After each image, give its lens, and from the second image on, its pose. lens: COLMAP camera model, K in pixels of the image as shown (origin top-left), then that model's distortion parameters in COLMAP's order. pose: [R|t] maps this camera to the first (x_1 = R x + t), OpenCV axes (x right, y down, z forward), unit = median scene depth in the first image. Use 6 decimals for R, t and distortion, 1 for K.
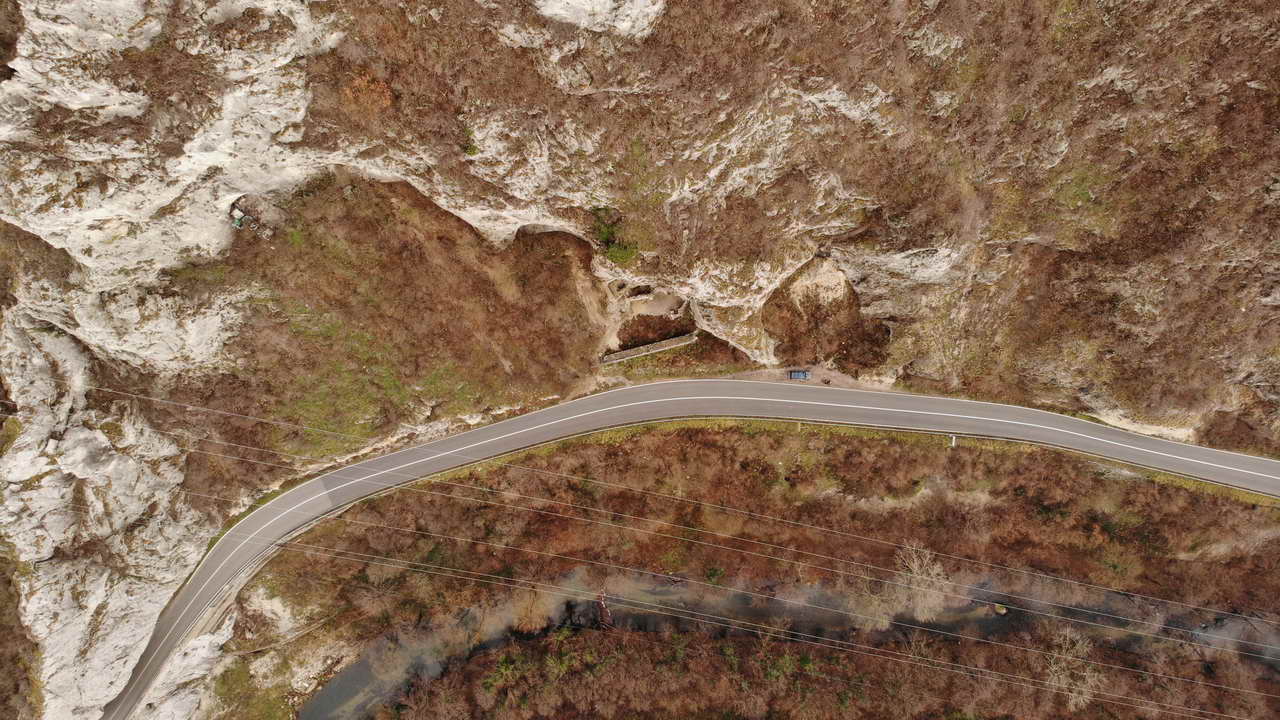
lens RADIAL K [[900.2, 0, 634.0], [0, 900.2, 389.8], [0, 0, 1]] dist [-0.027448, -0.030473]
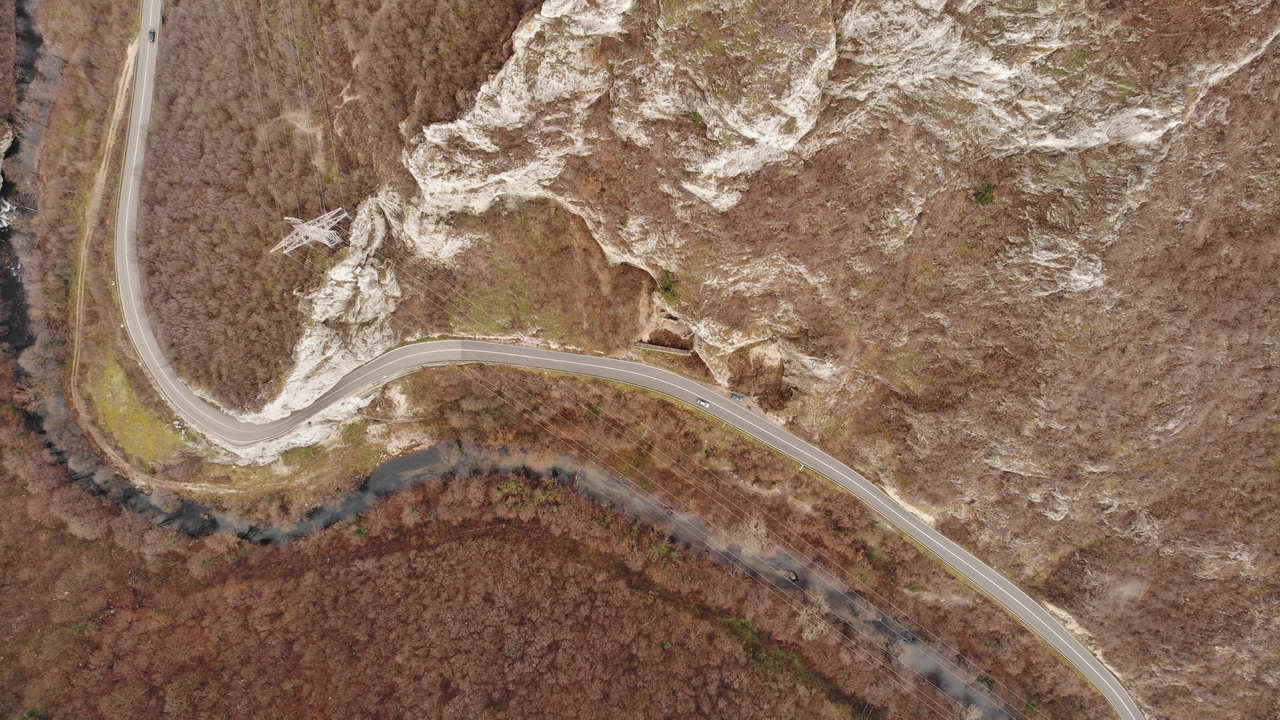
lens RADIAL K [[900.2, 0, 639.9], [0, 900.2, 361.3], [0, 0, 1]] dist [-0.027448, -0.030473]
pose [[0.915873, 0.401328, 0.010587, -0.036078], [-0.400947, 0.915710, -0.026788, 0.044880], [-0.020445, 0.020290, 0.999585, -0.818092]]
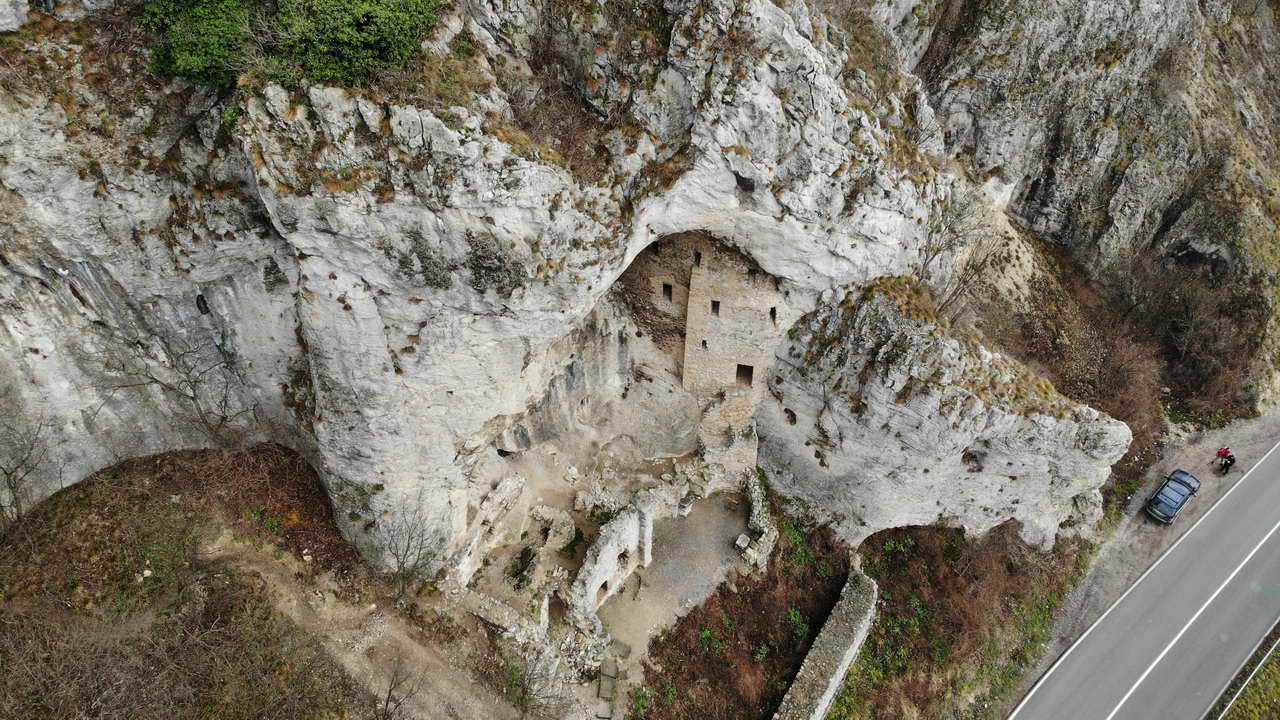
lens RADIAL K [[900.2, 0, 640.9], [0, 900.2, 360.5], [0, 0, 1]] dist [-0.027448, -0.030473]
pose [[0.751071, -0.452912, 0.480378, -0.083962], [0.660120, 0.502376, -0.558445, 0.010844], [0.011596, 0.736538, 0.676296, 0.854153]]
